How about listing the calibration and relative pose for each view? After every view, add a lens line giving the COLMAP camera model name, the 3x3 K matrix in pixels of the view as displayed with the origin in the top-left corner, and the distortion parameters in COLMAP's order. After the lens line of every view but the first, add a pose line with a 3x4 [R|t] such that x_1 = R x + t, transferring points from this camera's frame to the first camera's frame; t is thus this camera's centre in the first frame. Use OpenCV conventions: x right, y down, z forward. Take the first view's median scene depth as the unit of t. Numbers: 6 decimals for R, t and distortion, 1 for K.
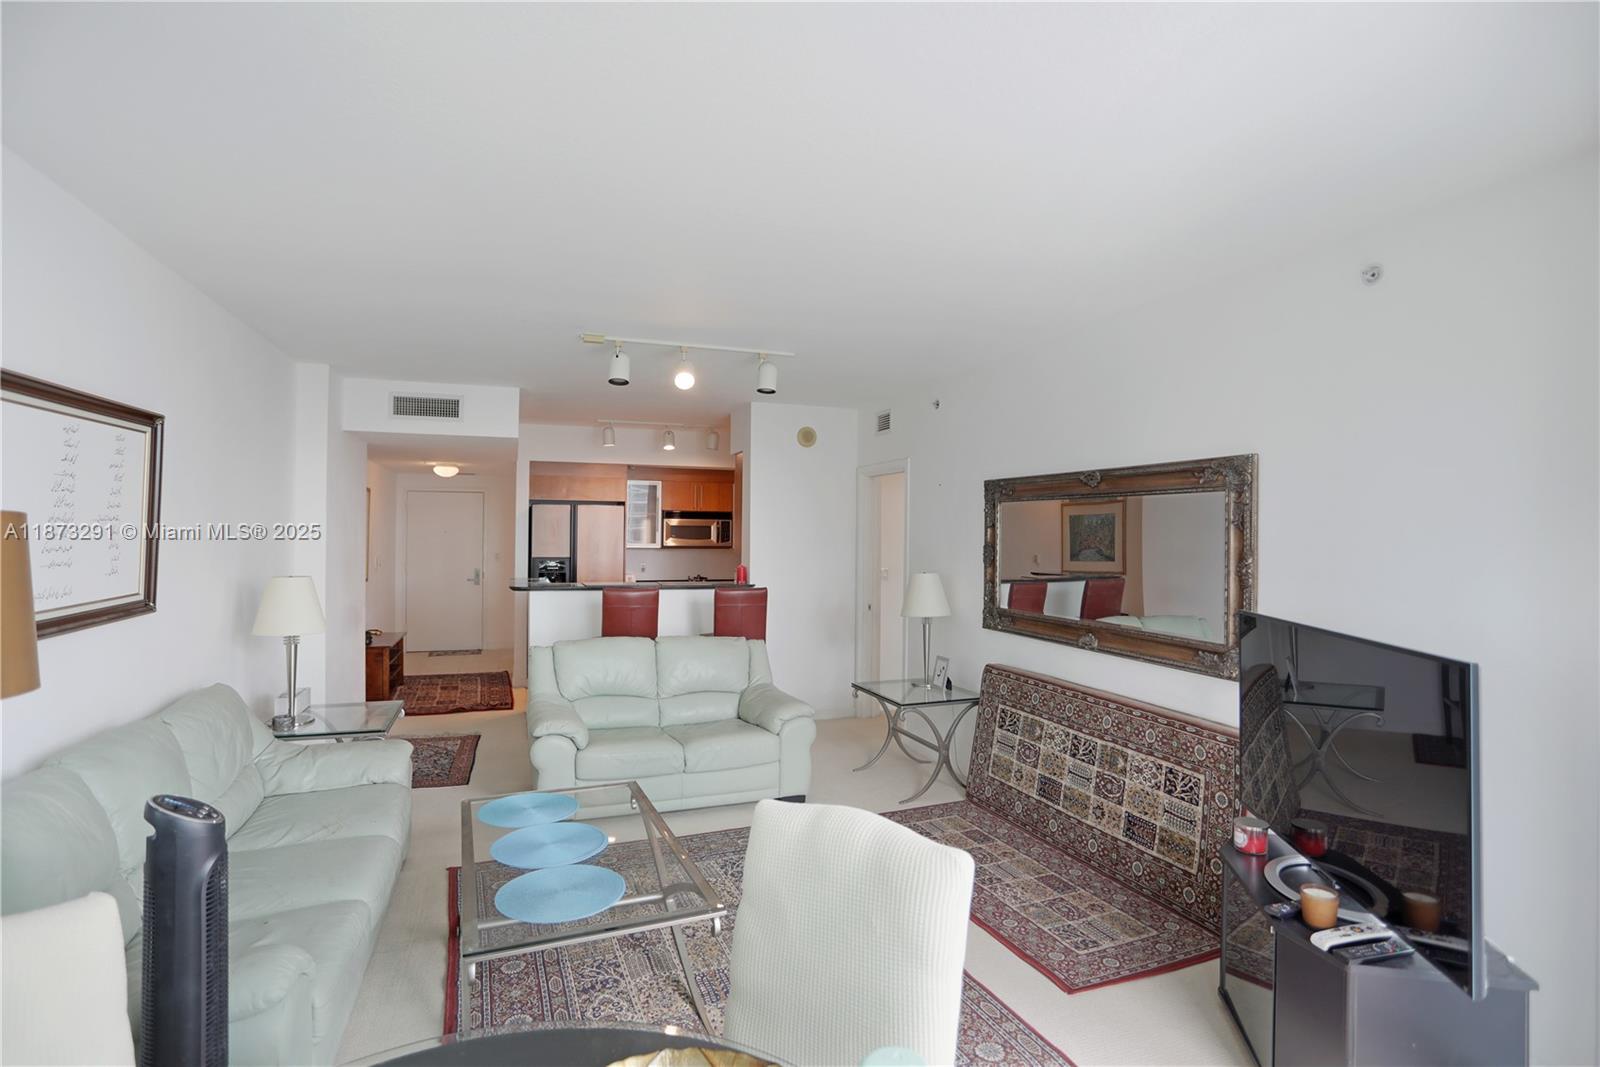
lens RADIAL K [[782.9, 0, 799.5], [0, 782.9, 529.1], [0, 0, 1]] dist [-0.077172, 0.037603]
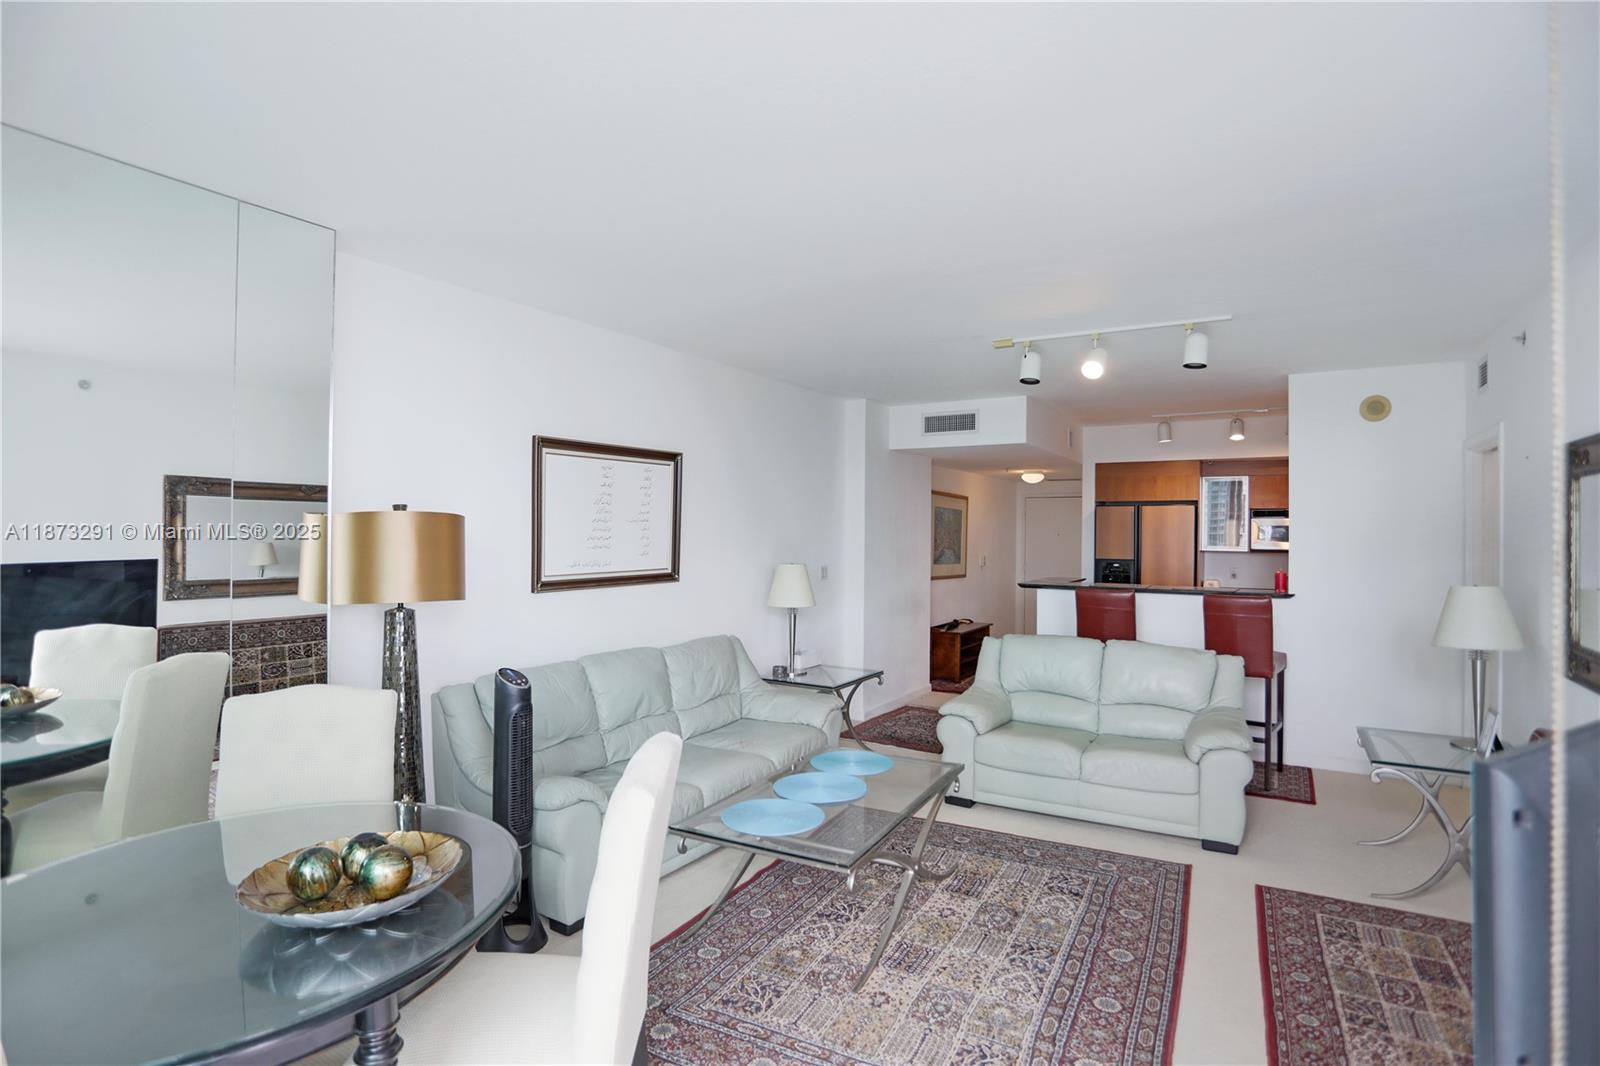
lens RADIAL K [[782.9, 0, 799.5], [0, 782.9, 528.6], [0, 0, 1]] dist [-0.077172, 0.037603]
pose [[0.623337, -0.009932, -0.781890, 0.310906], [0.001714, 0.999934, -0.011334, 0.011927], [0.781952, 0.005725, 0.623313, 0.115037]]
